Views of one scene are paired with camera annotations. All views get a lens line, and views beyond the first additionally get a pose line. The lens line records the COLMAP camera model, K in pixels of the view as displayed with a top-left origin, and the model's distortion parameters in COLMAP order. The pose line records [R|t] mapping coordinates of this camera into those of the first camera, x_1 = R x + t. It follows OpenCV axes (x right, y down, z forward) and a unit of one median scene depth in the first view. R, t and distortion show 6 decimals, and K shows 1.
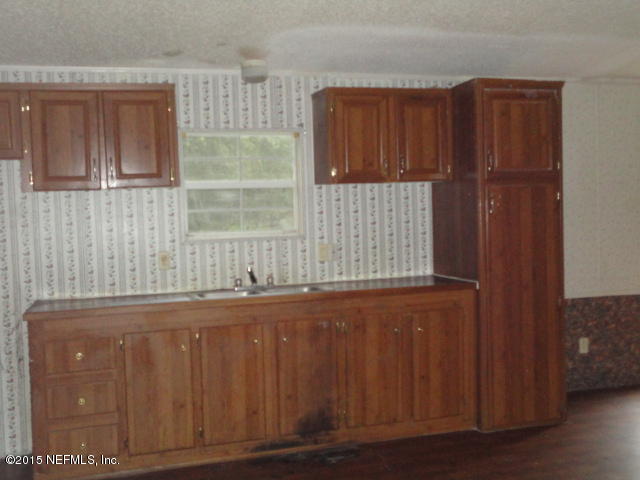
lens RADIAL K [[727.3, 0, 319.5], [0, 727.3, 240.3], [0, 0, 1]] dist [0.023912, 0.000000]
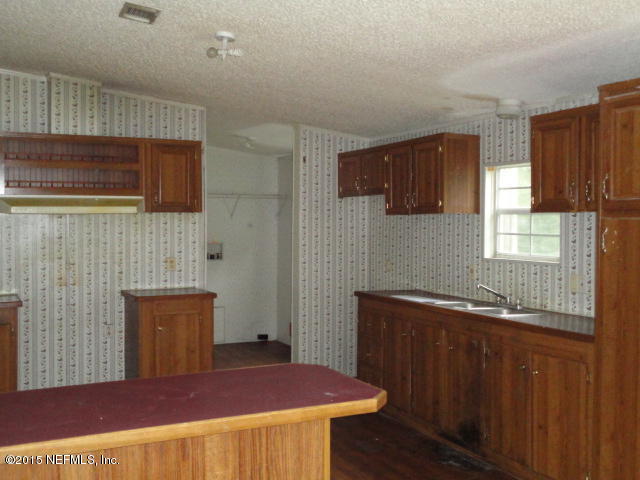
lens RADIAL K [[727.3, 0, 319.5], [0, 727.3, 239.4], [0, 0, 1]] dist [0.023912, 0.000000]
pose [[0.143763, 0.052088, -0.988240, 0.986184], [-0.060977, 0.997183, 0.043689, -0.067850], [0.987732, 0.053979, 0.146535, 0.576759]]
